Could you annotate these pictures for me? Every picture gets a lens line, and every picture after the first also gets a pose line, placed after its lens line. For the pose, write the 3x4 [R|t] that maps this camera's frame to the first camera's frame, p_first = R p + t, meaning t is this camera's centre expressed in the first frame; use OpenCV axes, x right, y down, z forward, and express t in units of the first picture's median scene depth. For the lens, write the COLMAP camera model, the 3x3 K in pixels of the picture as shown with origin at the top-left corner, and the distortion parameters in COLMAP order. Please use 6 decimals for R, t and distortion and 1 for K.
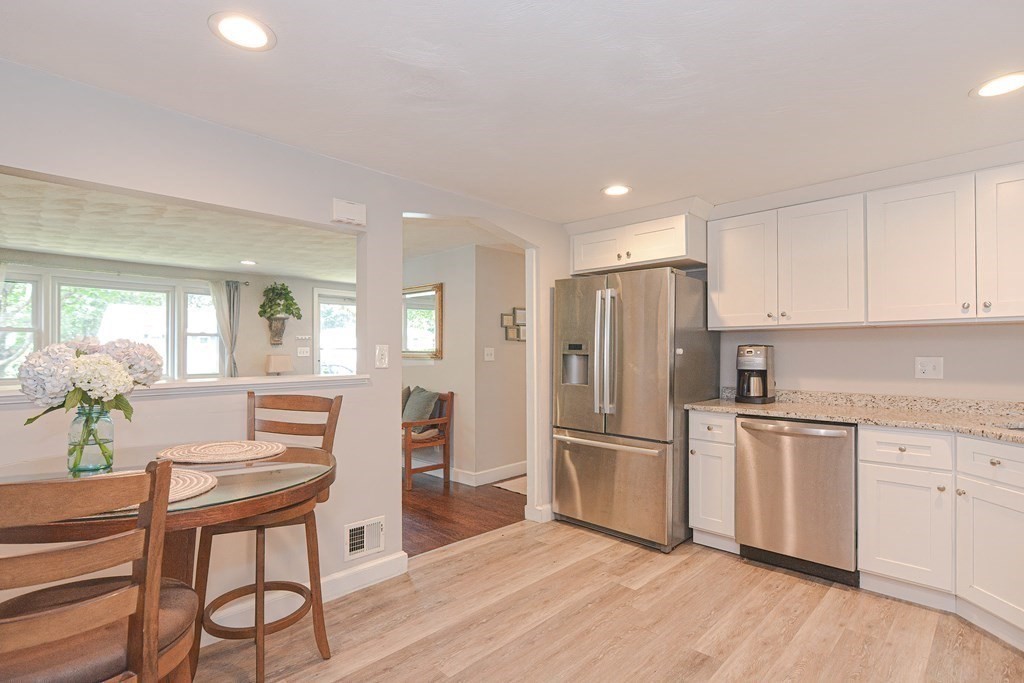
lens RADIAL K [[501.4, 0, 507.6], [0, 501.4, 344.4], [0, 0, 1]] dist [-0.013996, 0.005778]
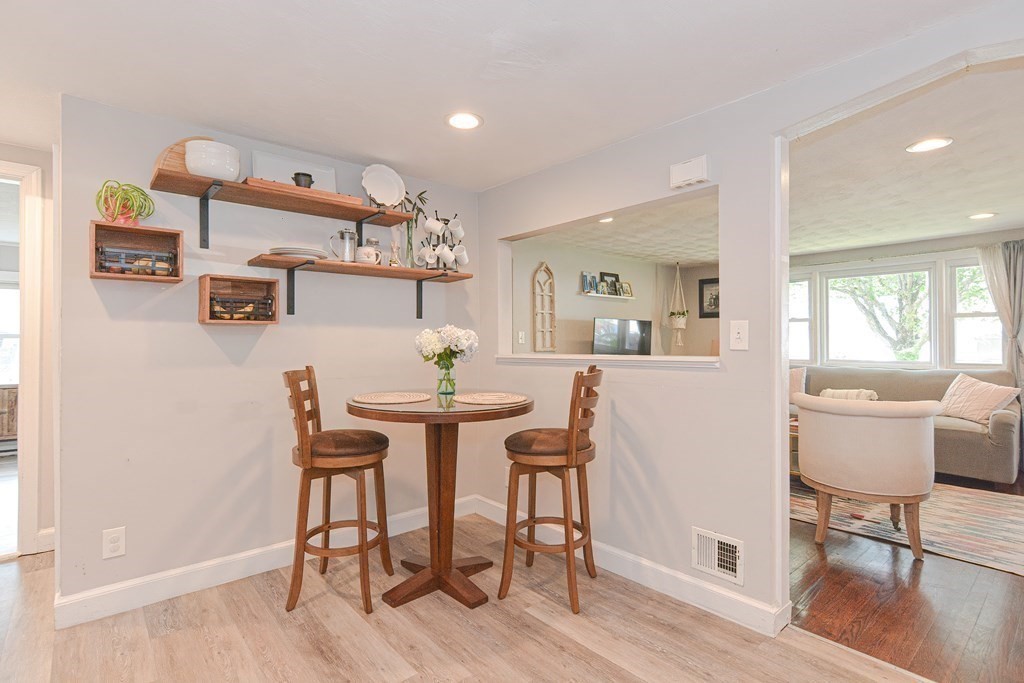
lens RADIAL K [[501.4, 0, 513.9], [0, 501.4, 339.9], [0, 0, 1]] dist [-0.013996, 0.005778]
pose [[-0.065007, -0.007545, -0.997856, 0.242745], [0.019609, 0.999769, -0.008837, 0.013478], [0.997692, -0.020142, -0.064844, 0.312199]]
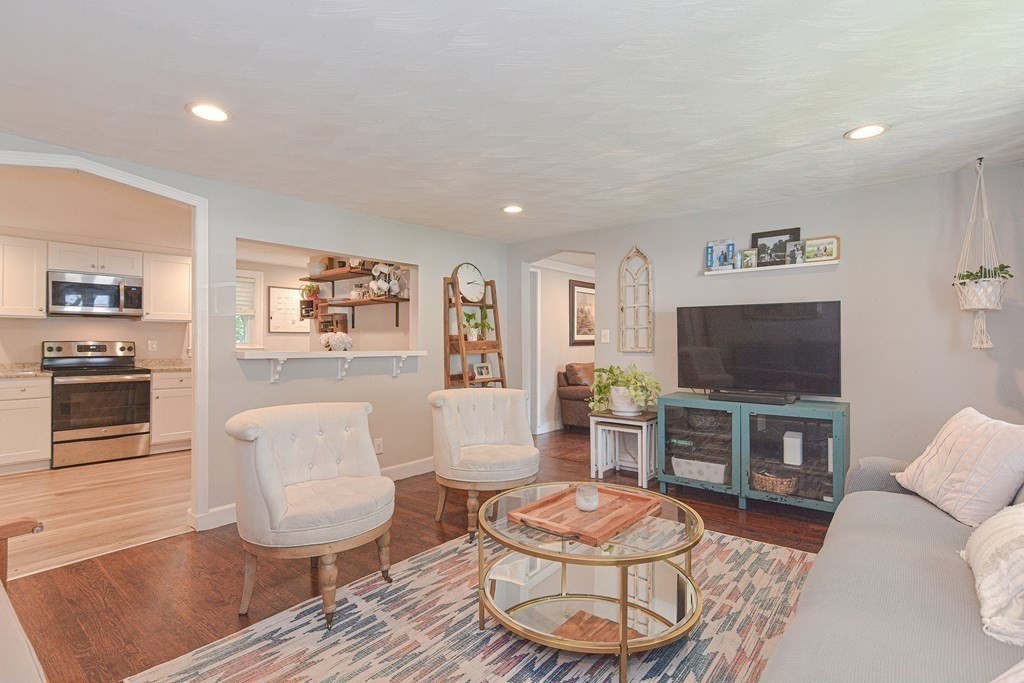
lens RADIAL K [[501.4, 0, 514.0], [0, 501.4, 339.4], [0, 0, 1]] dist [-0.013996, 0.005778]
pose [[-0.994741, -0.001886, -0.102404, -0.380851], [0.000537, 0.999721, -0.023634, 0.024760], [0.102420, -0.023565, -0.994462, 1.020355]]
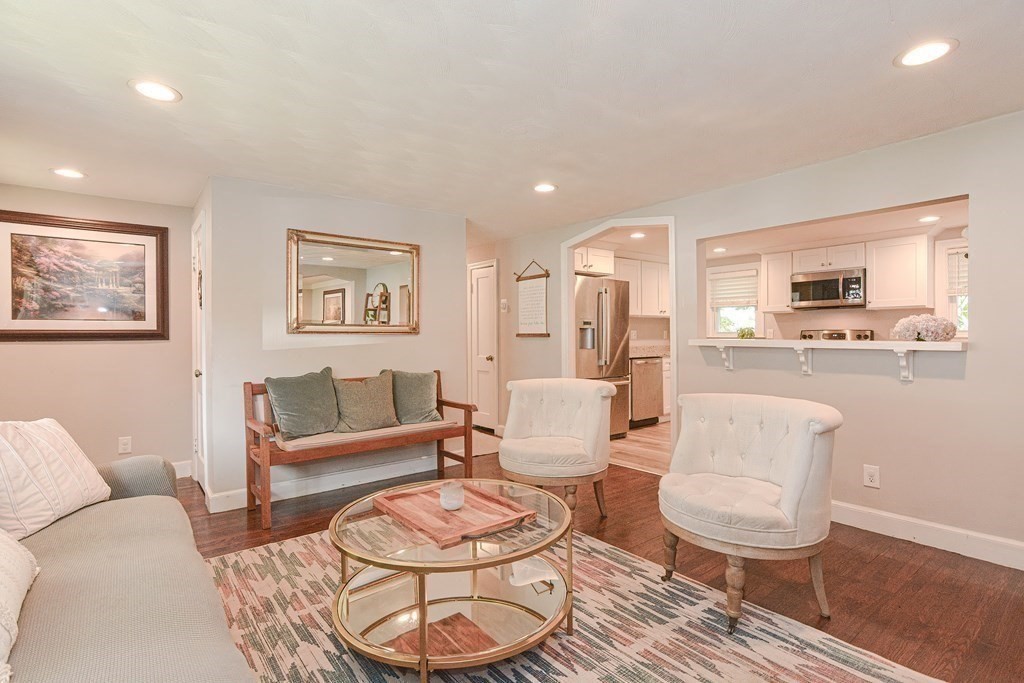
lens RADIAL K [[501.4, 0, 516.6], [0, 501.4, 338.0], [0, 0, 1]] dist [-0.013996, 0.005778]
pose [[0.117170, -0.008620, 0.993075, -0.787820], [-0.011209, 0.999887, 0.010002, 0.020173], [-0.993049, -0.012303, 0.117060, 0.596626]]
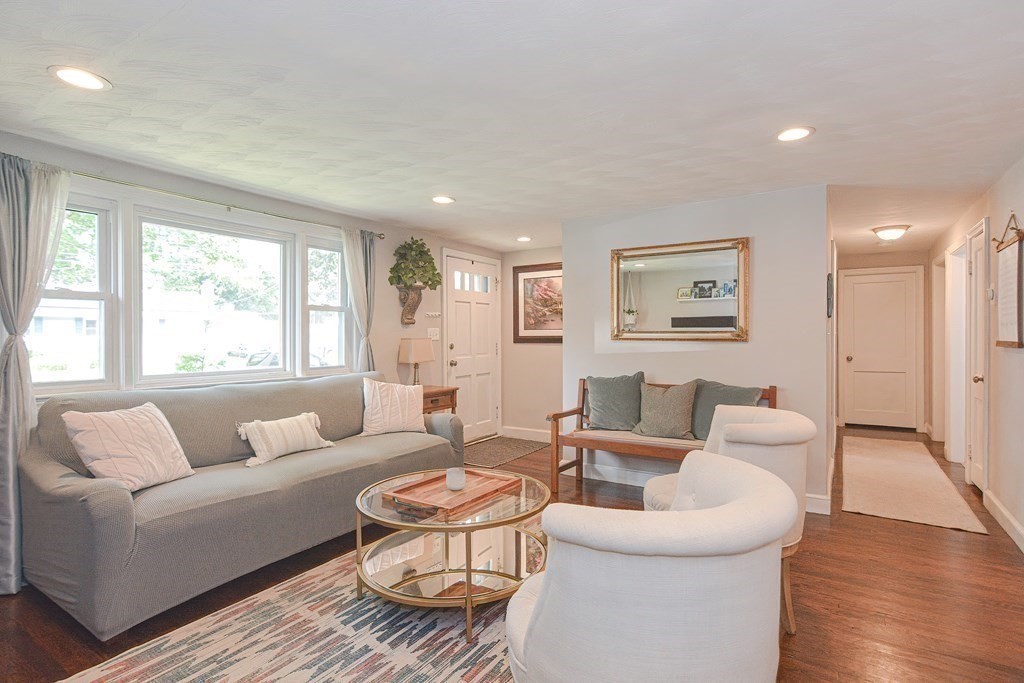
lens RADIAL K [[501.4, 0, 509.1], [0, 501.4, 336.6], [0, 0, 1]] dist [-0.013996, 0.005778]
pose [[0.979991, -0.005714, 0.198959, -0.514076], [0.002079, 0.999827, 0.018476, 0.006322], [-0.199030, -0.017692, 0.979834, 0.292332]]
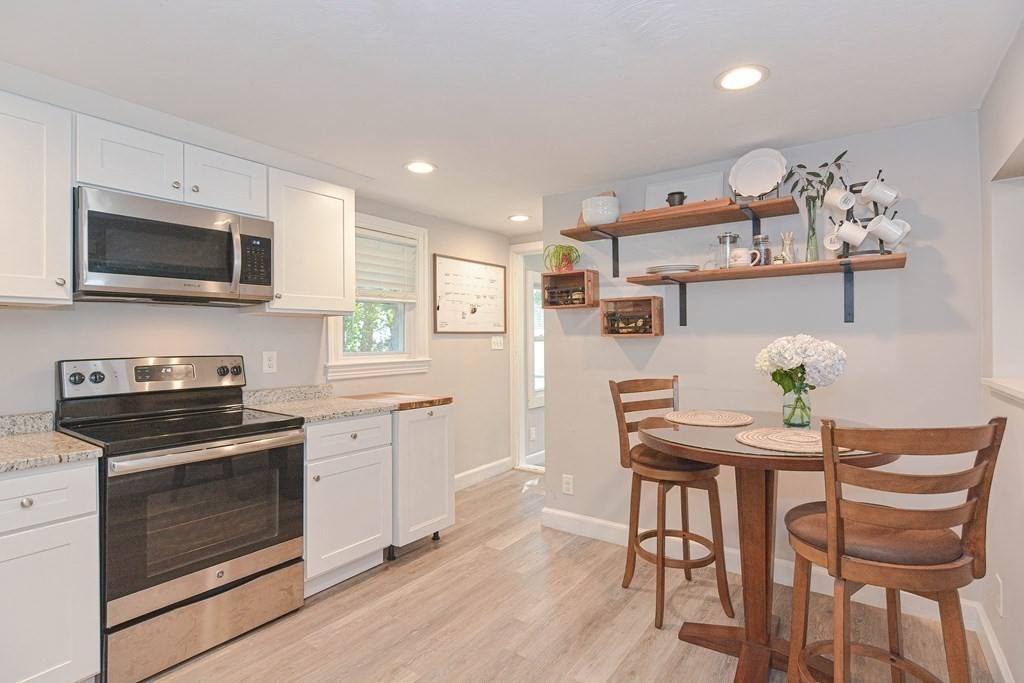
lens RADIAL K [[501.4, 0, 515.0], [0, 501.4, 338.1], [0, 0, 1]] dist [-0.013996, 0.005778]
pose [[-0.986089, 0.004897, -0.166148, 0.049143], [0.007705, 0.999838, -0.016258, 0.001163], [0.166041, -0.017312, -0.985967, 0.522311]]
